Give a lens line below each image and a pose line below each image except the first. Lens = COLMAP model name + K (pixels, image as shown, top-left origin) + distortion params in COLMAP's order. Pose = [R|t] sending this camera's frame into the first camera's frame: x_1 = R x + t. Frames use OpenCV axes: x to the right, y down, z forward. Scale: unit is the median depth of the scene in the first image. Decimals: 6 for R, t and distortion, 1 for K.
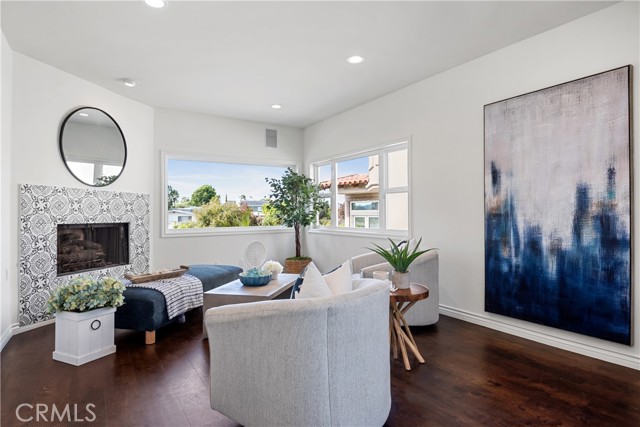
lens RADIAL K [[233.1, 0, 249.6], [0, 233.1, 219.2], [0, 0, 1]] dist [-0.000101, -0.000056]
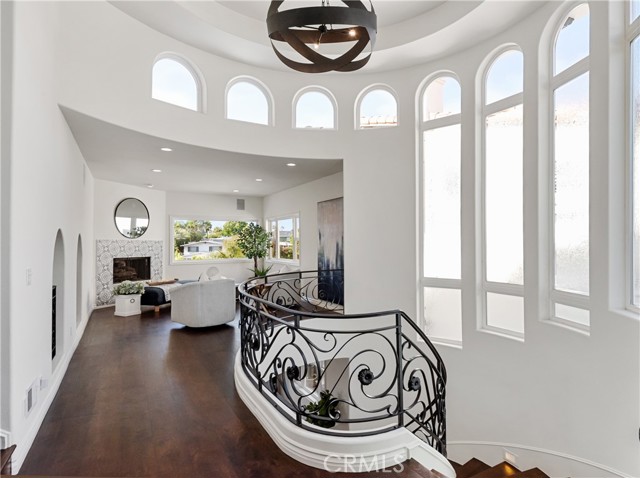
lens RADIAL K [[349.2, 0, 375.1], [0, 349.2, 231.2], [0, 0, 1]] dist [-0.000947, -0.000504]
pose [[0.999501, -0.001235, 0.031556, 1.440656], [0.001475, 0.999970, -0.007571, -0.197763], [-0.031546, 0.007614, 0.999473, -2.235076]]
